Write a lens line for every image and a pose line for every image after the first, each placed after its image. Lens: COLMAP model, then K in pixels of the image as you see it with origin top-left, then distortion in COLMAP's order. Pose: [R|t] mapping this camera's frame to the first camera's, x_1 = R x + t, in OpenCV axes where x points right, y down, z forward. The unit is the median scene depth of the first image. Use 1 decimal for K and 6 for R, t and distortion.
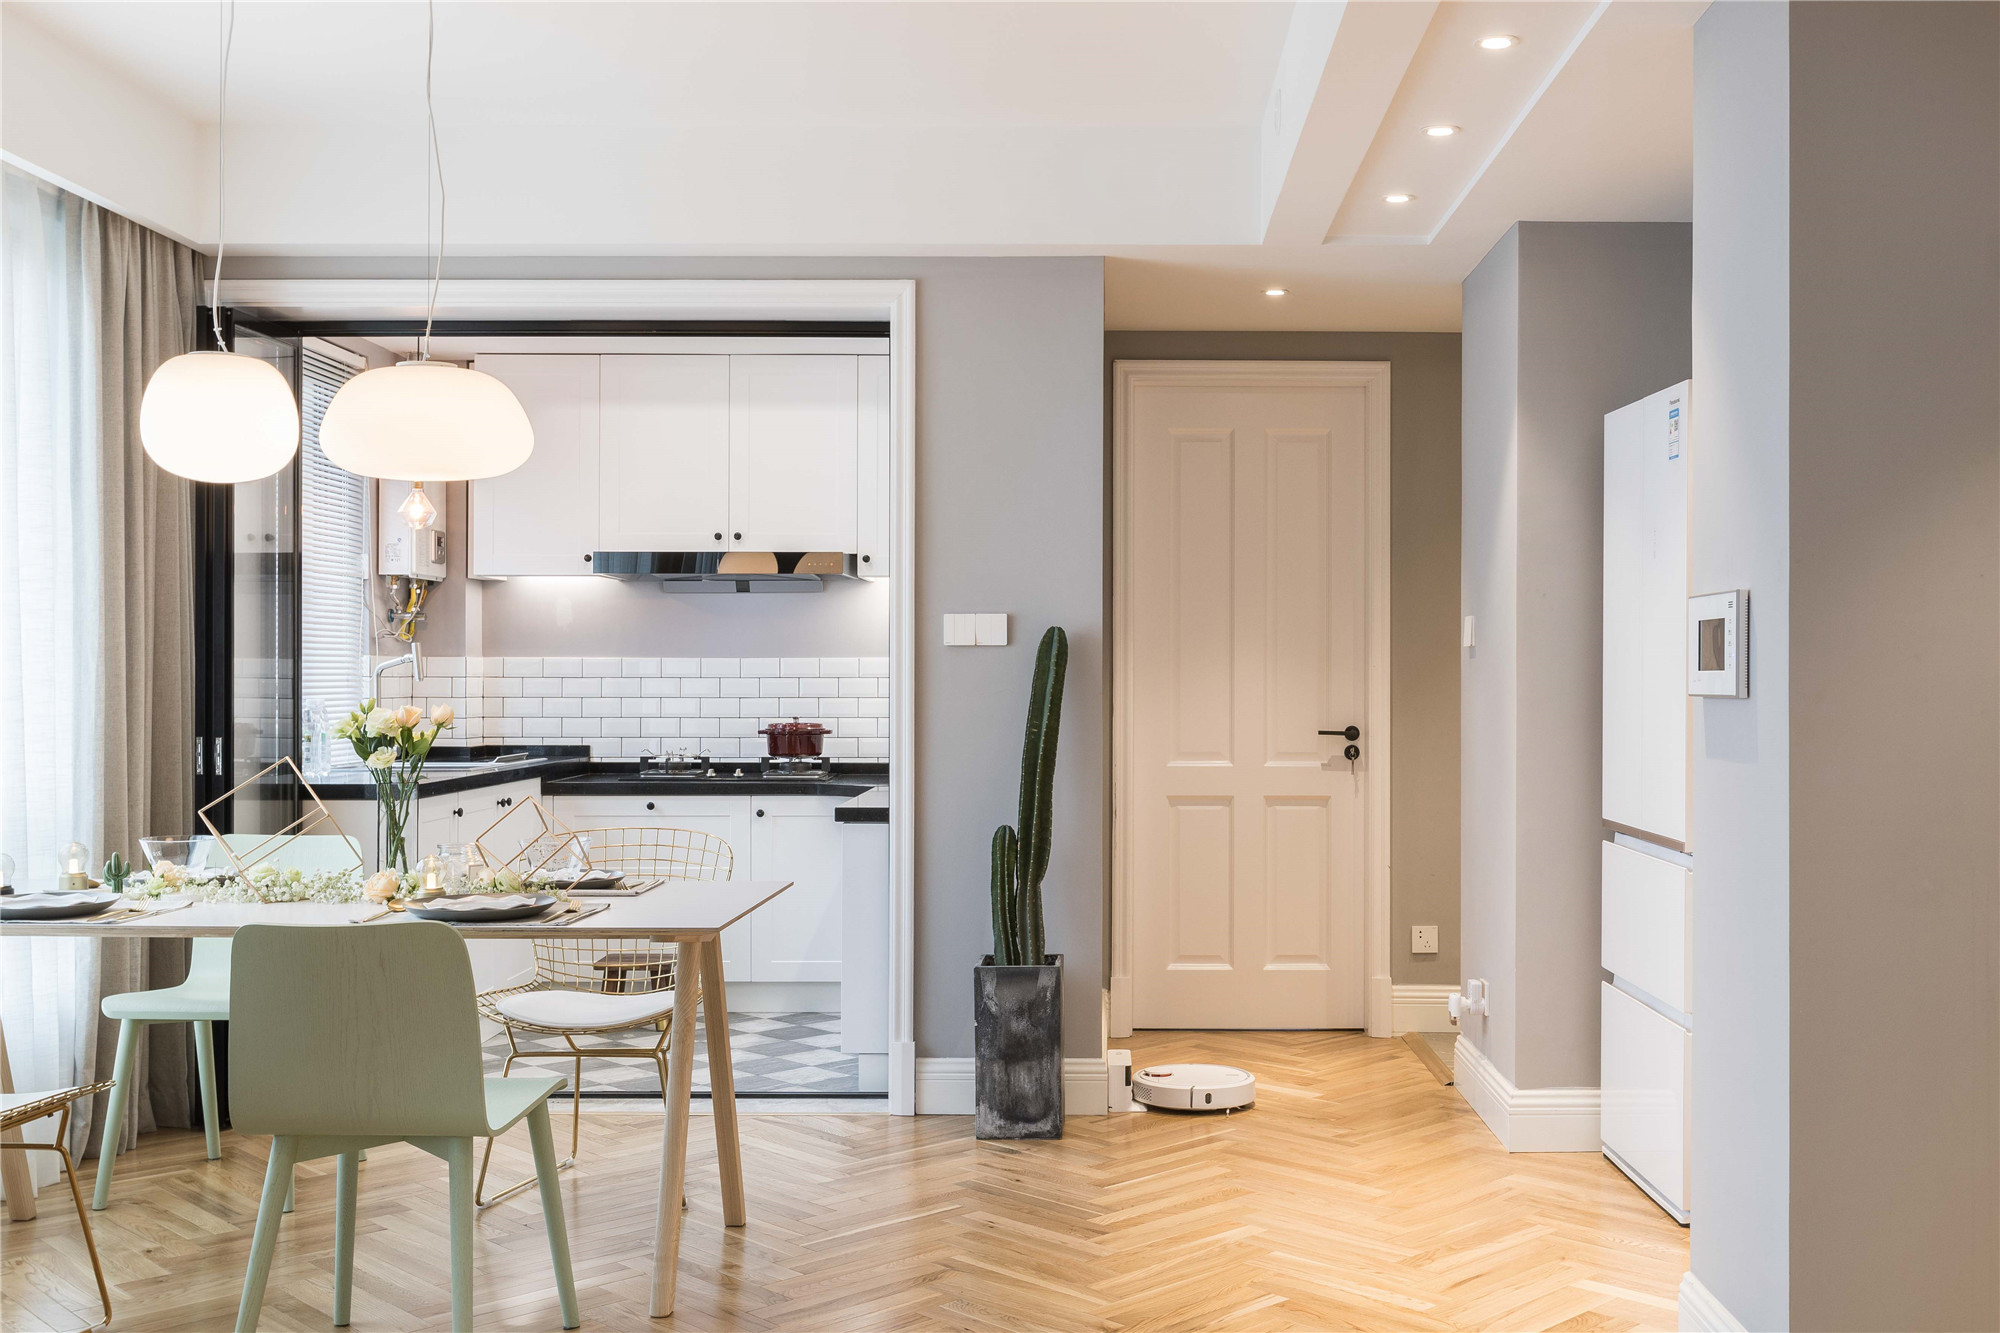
lens RADIAL K [[2128.1, 0, 1016.9], [0, 2128.1, 660.5], [0, 0, 1]] dist [0.024357, 0.000000]
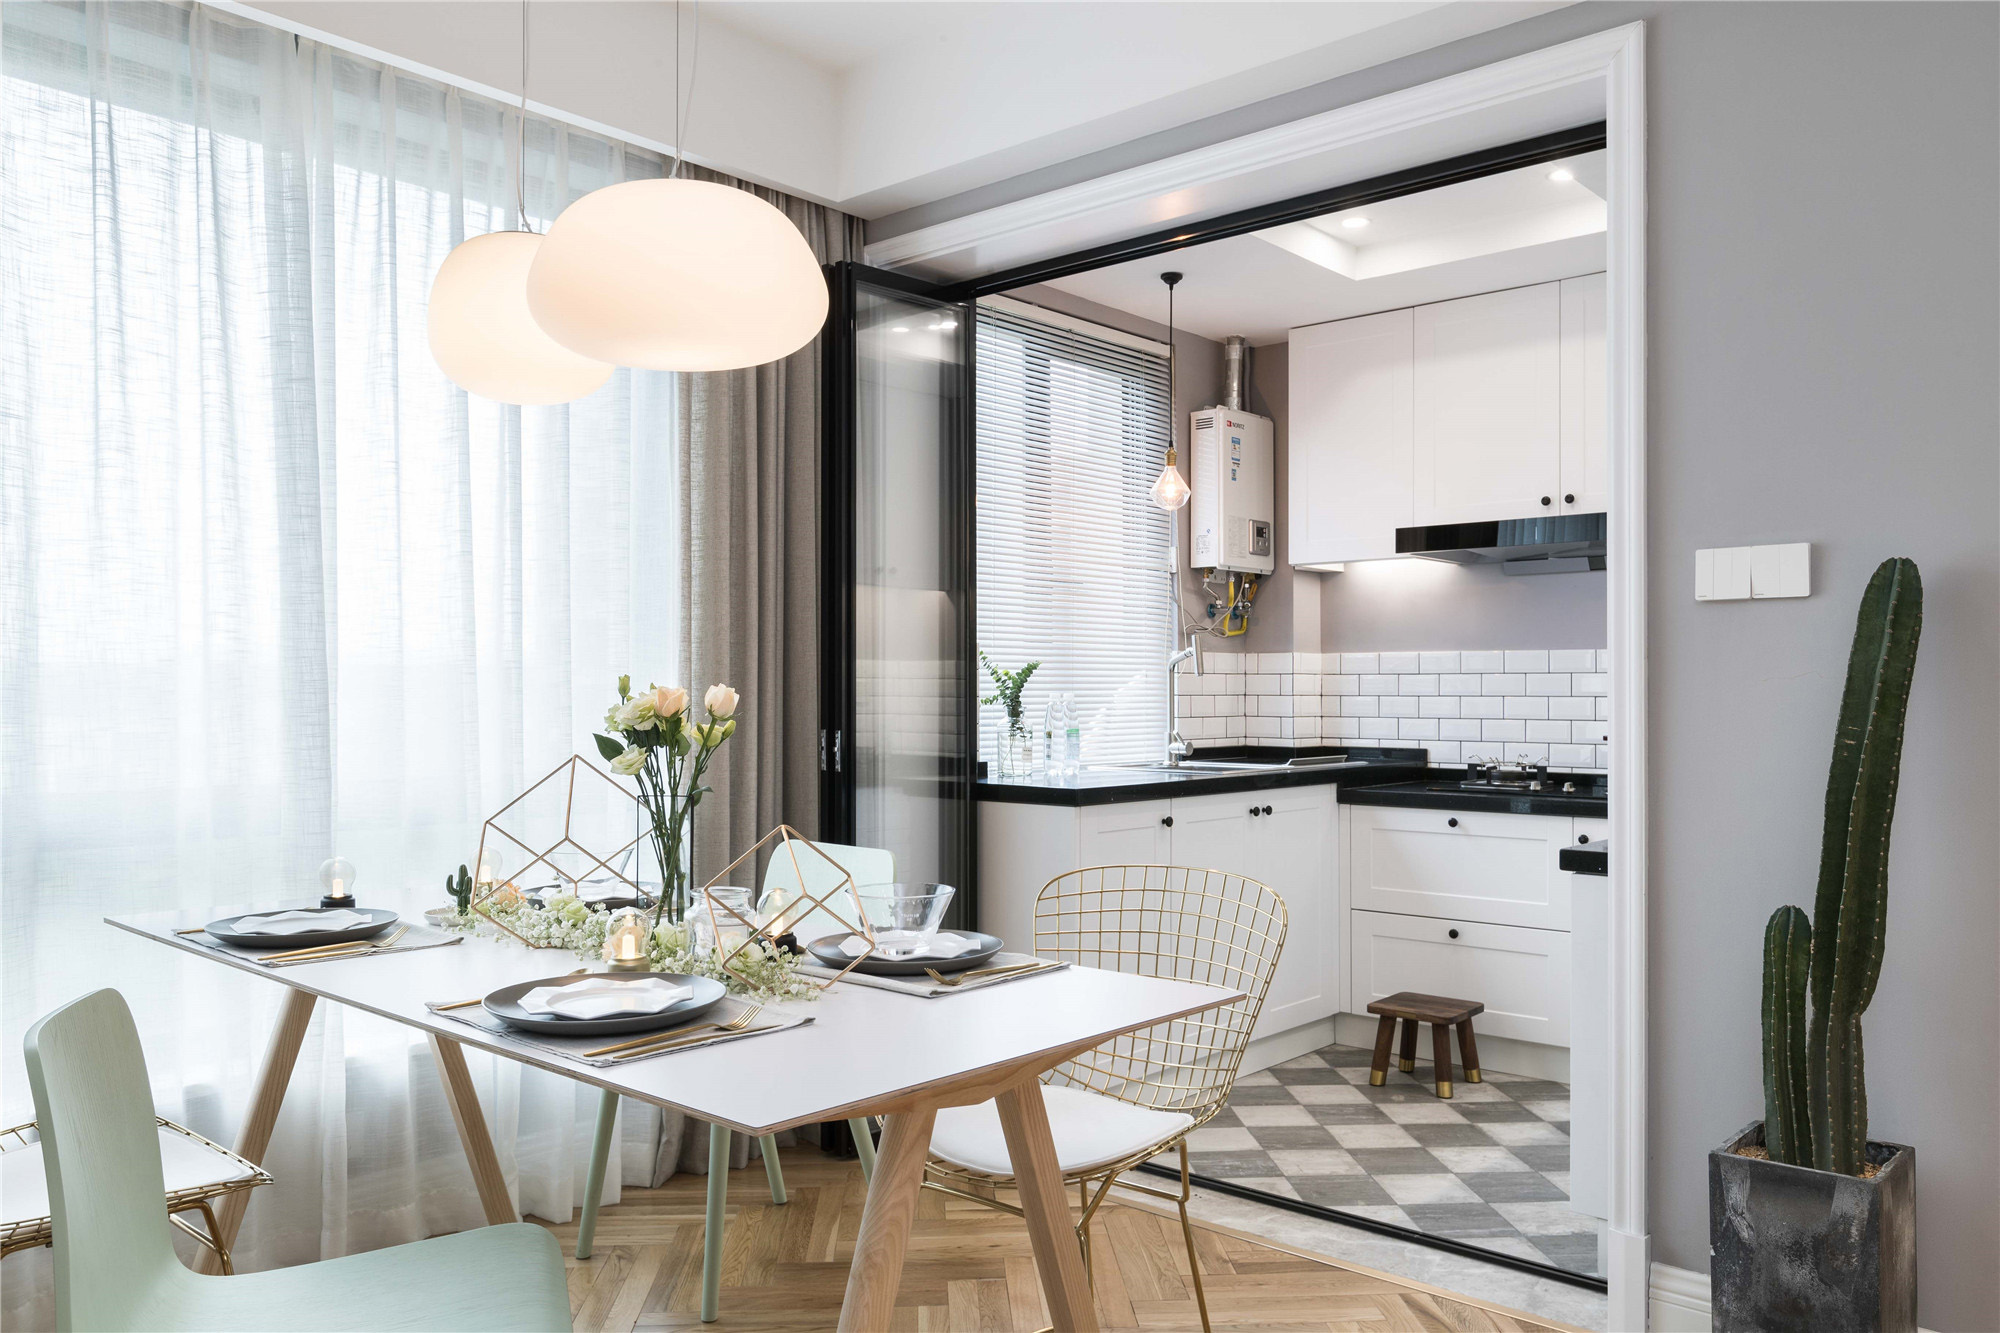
lens RADIAL K [[1507.0, 0, 992.5], [0, 1507.0, 678.5], [0, 0, 1]] dist [-0.003692, 0.002395]
pose [[0.777722, -0.005229, -0.628586, 0.060864], [0.003293, 0.999986, -0.004244, 0.012491], [0.628600, 0.001231, 0.777728, 0.401935]]
